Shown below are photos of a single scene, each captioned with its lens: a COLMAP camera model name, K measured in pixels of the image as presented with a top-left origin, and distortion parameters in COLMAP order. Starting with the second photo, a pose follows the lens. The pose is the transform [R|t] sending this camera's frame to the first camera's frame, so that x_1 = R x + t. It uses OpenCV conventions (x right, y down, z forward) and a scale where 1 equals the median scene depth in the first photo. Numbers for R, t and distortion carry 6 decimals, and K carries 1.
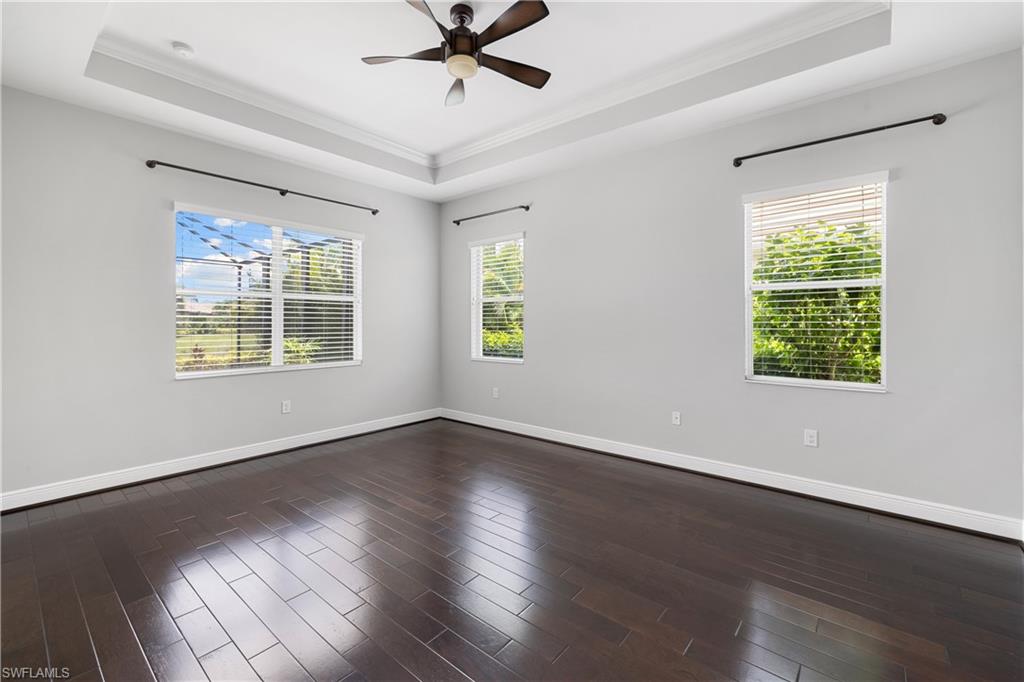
lens RADIAL K [[434.5, 0, 502.8], [0, 434.5, 325.0], [0, 0, 1]] dist [0.001638, 0.000398]
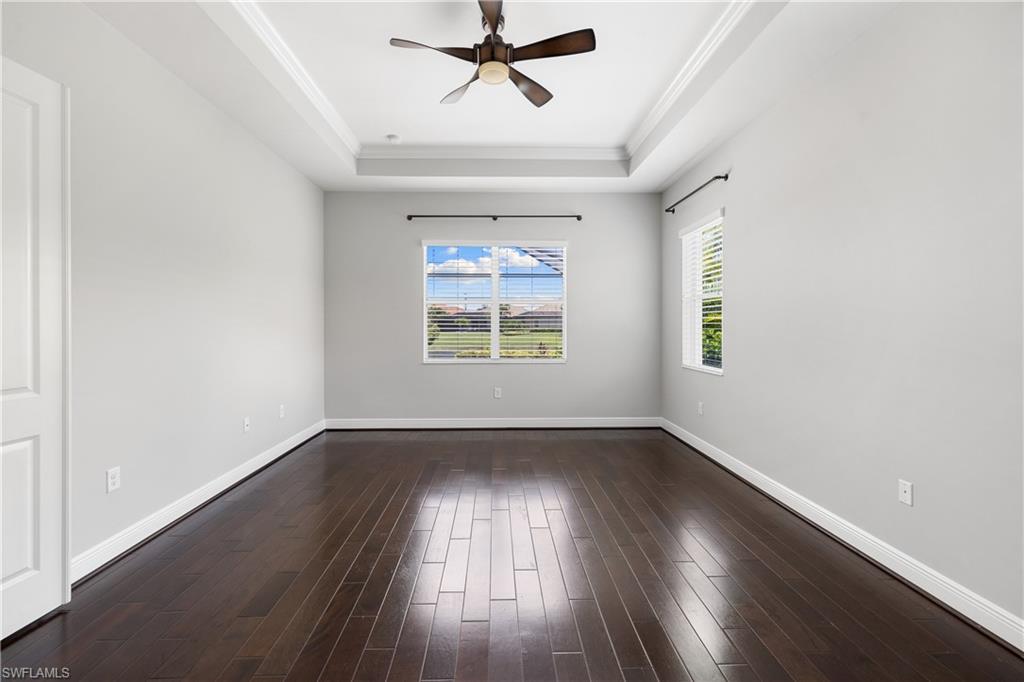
lens RADIAL K [[428.7, 0, 503.6], [0, 428.7, 330.1], [0, 0, 1]] dist [0.001241, 0.000130]
pose [[0.668735, 0.009526, -0.743440, 0.369110], [-0.002436, 0.999941, 0.010622, -0.001378], [0.743497, -0.005292, 0.668719, 0.187705]]
